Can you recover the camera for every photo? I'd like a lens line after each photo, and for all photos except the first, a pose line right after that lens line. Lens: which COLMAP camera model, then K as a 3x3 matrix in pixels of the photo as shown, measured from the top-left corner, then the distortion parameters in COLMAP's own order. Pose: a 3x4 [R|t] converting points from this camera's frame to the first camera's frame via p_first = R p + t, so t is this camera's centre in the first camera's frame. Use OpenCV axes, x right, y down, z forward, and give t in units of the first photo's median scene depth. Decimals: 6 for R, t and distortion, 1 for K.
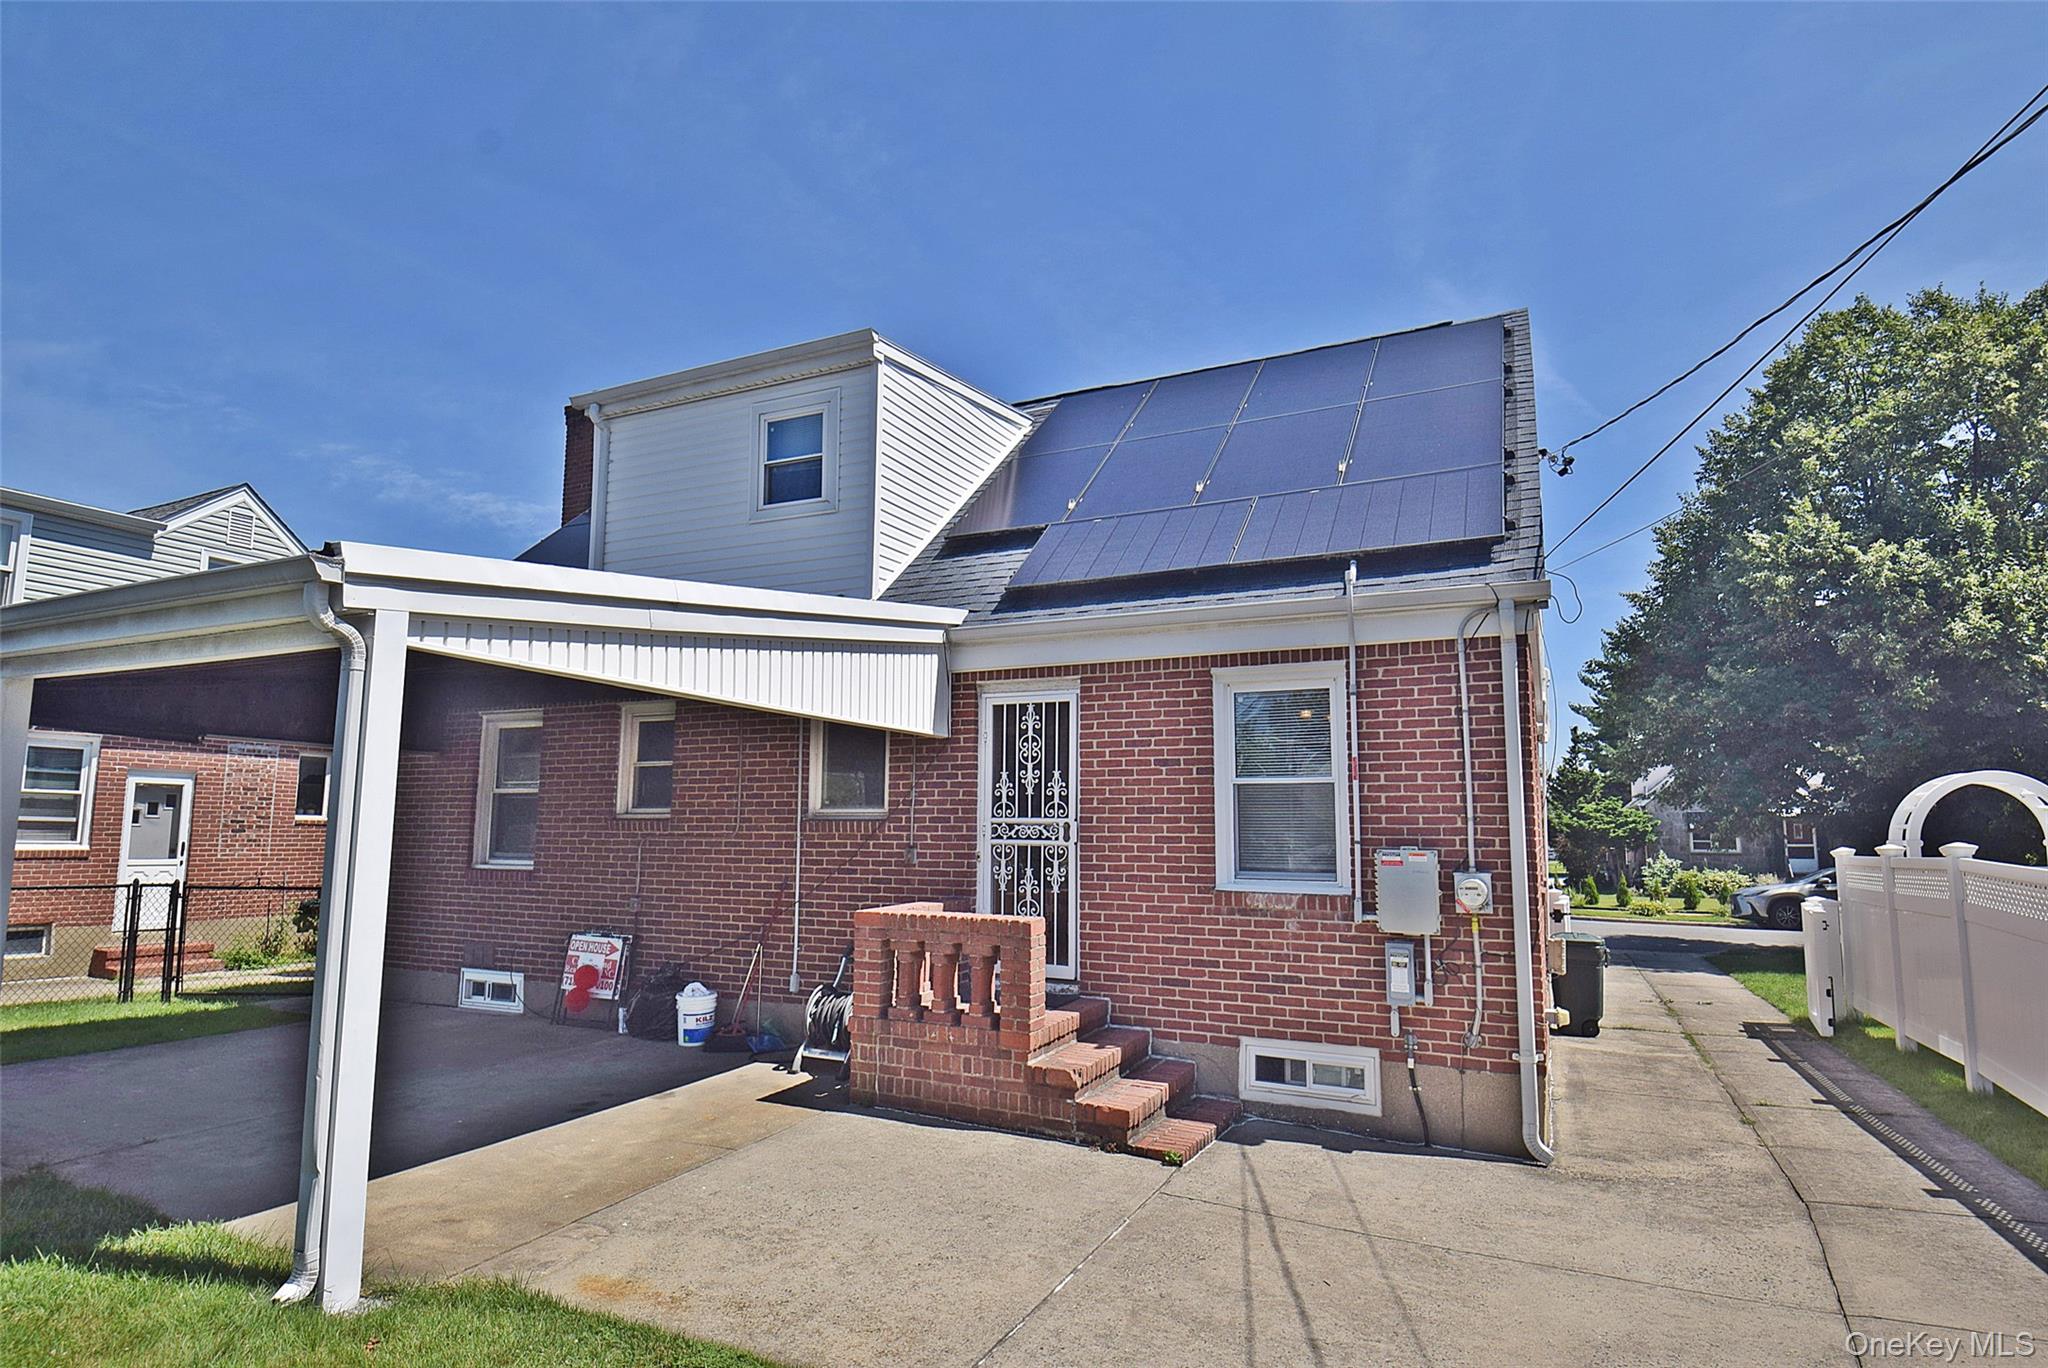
lens RADIAL K [[1059.8, 0, 1043.0], [0, 1059.8, 697.9], [0, 0, 1]] dist [0.027472, -0.040853]
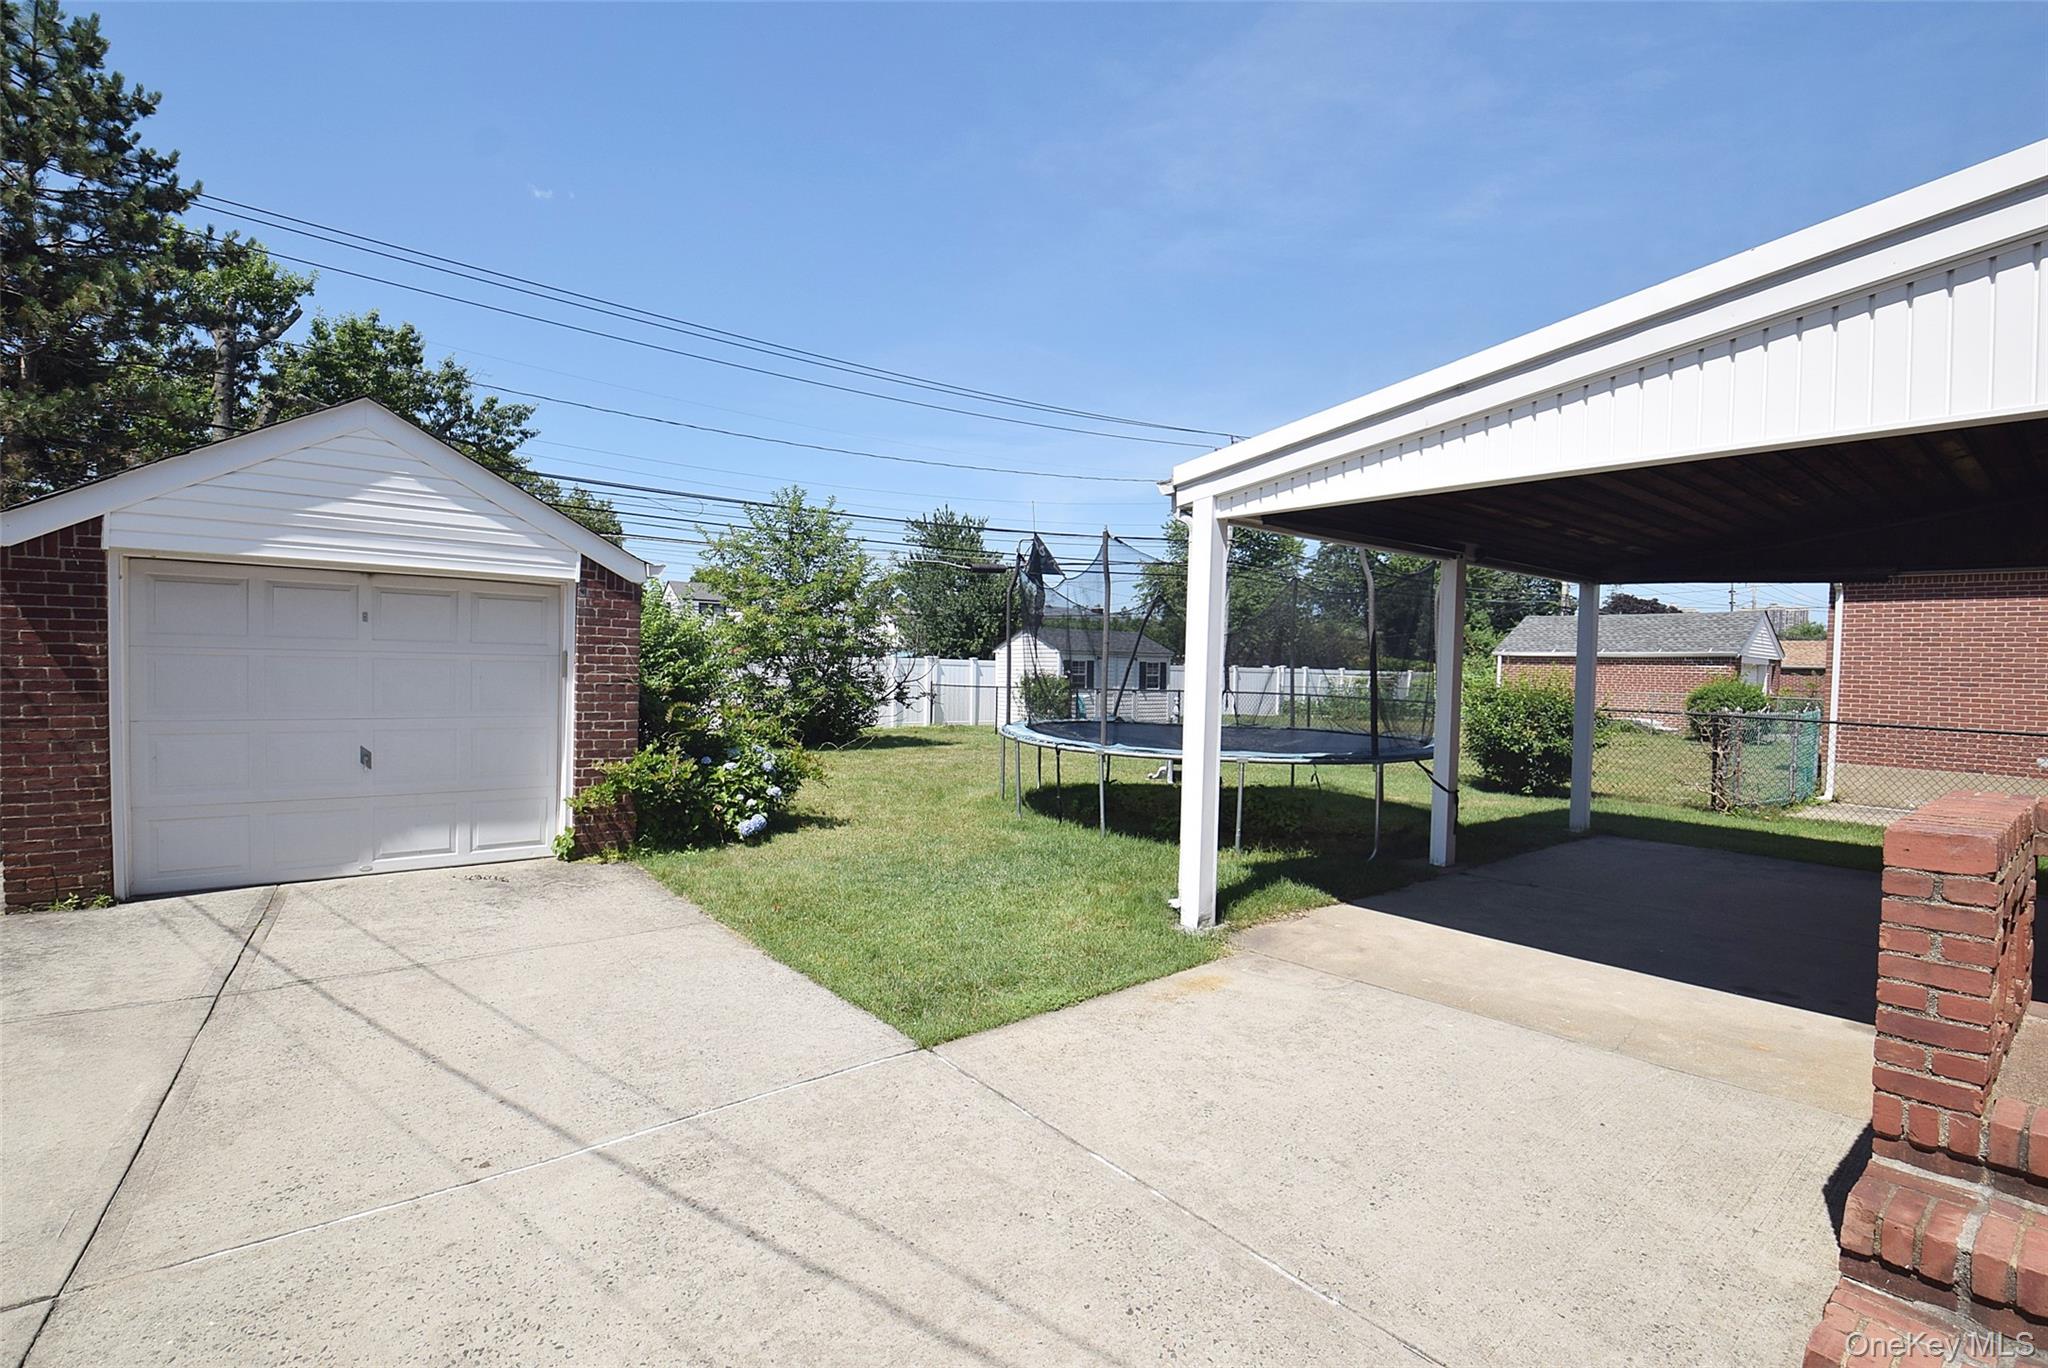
lens RADIAL K [[914.9, 0, 1020.6], [0, 914.9, 699.4], [0, 0, 1]] dist [0.019250, -0.033043]
pose [[-0.438832, 0.017765, -0.898394, 0.630973], [0.083307, 0.996303, -0.020991, 0.192640], [0.894699, -0.084054, -0.438689, 1.198675]]
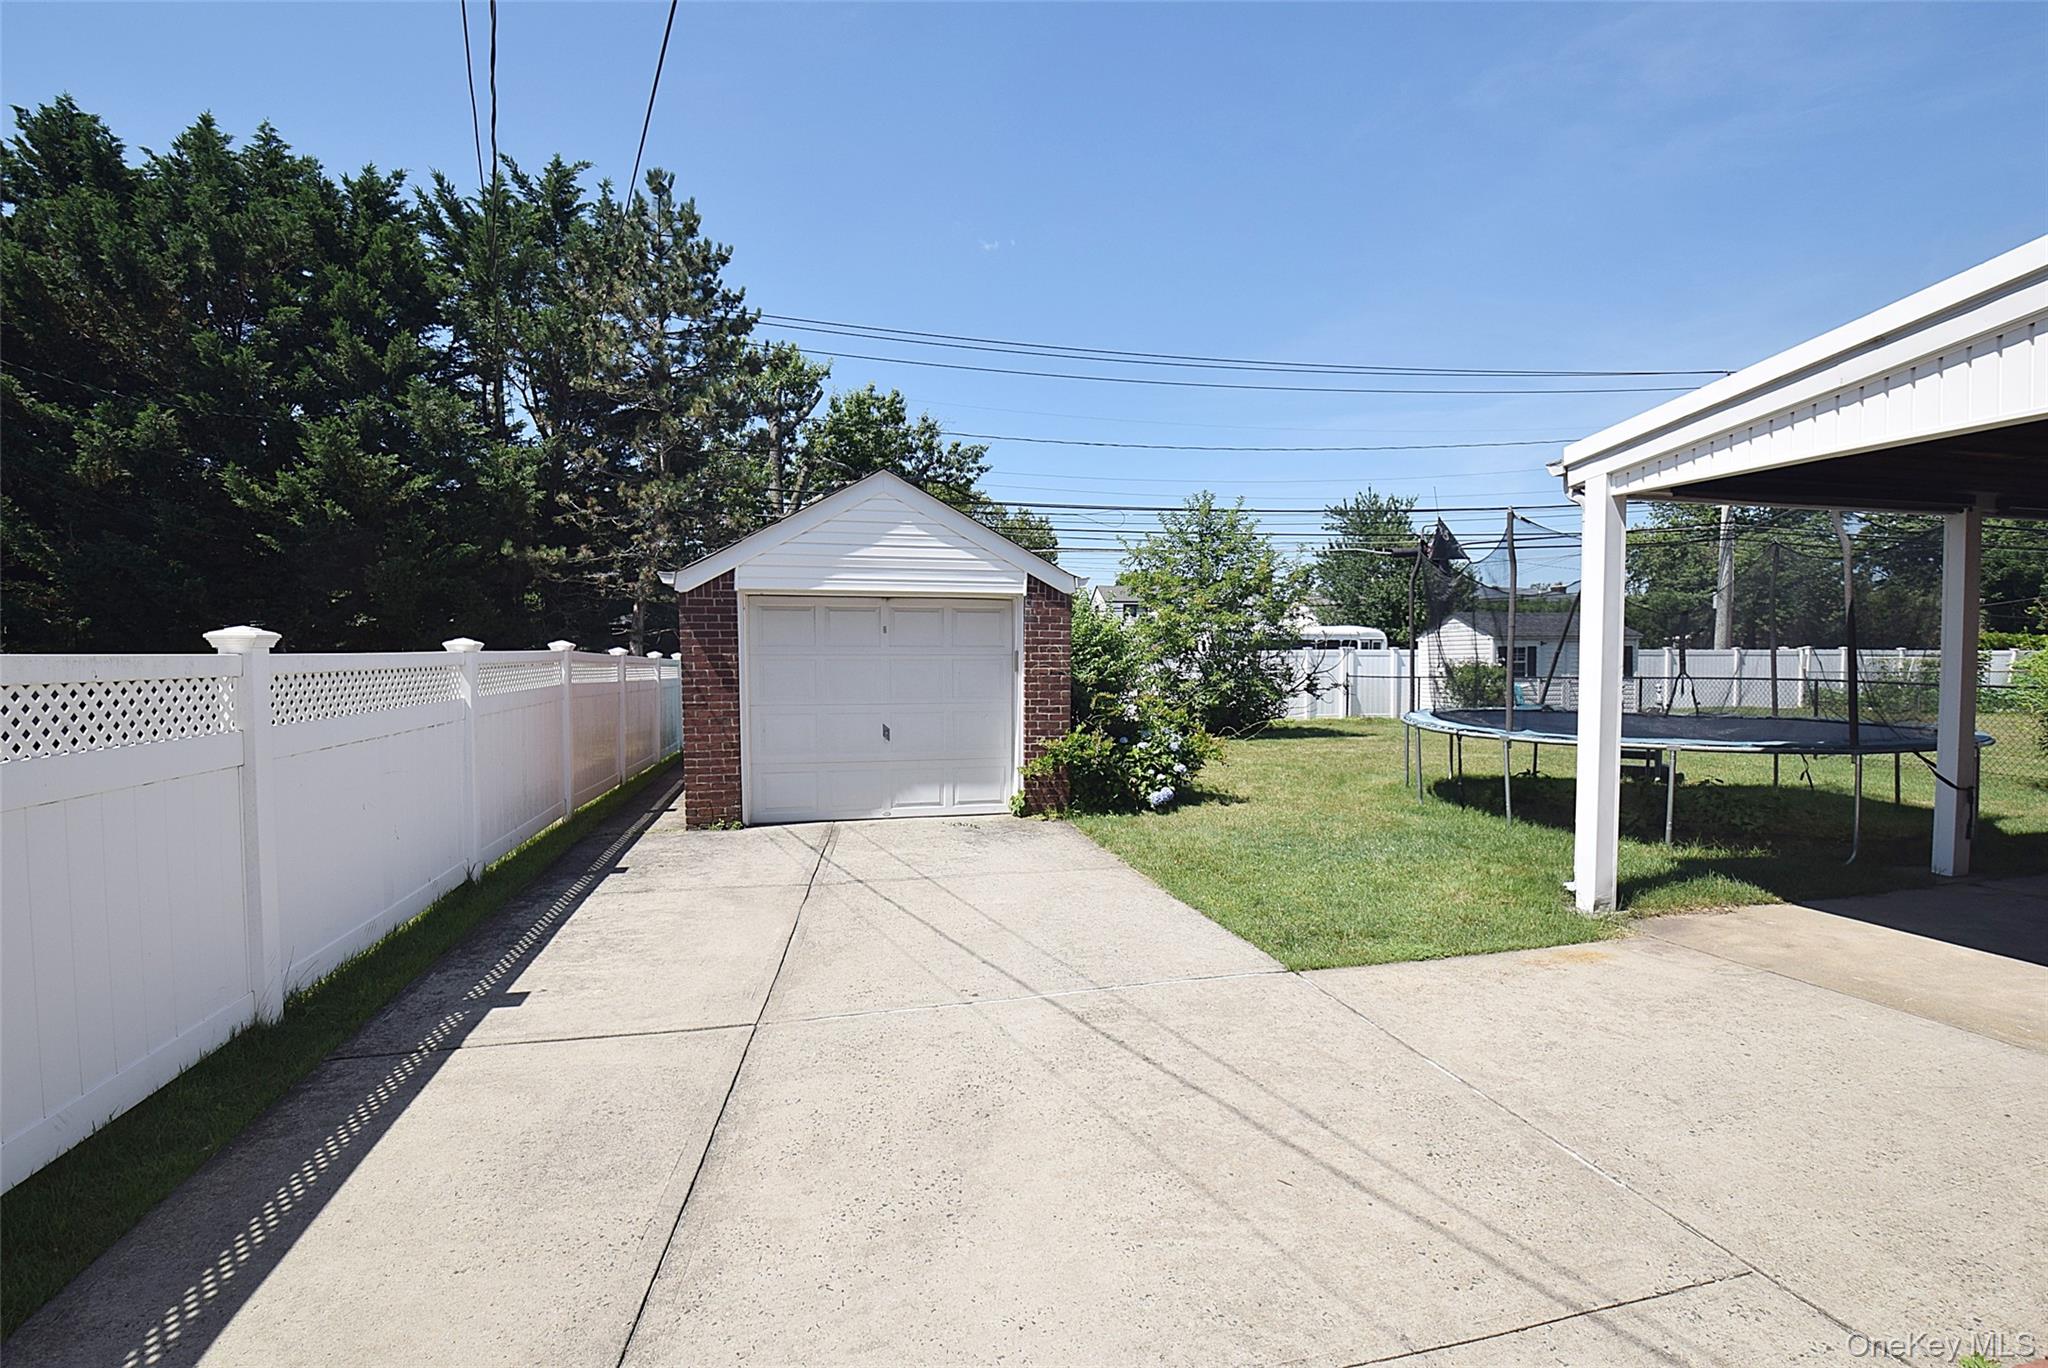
lens RADIAL K [[914.9, 0, 1020.6], [0, 914.9, 699.4], [0, 0, 1]] dist [0.019250, -0.033043]
pose [[-0.786216, 0.026009, -0.617404, 0.769642], [0.073848, 0.995908, -0.052087, 0.219118], [0.613523, -0.086546, -0.784920, 1.358333]]
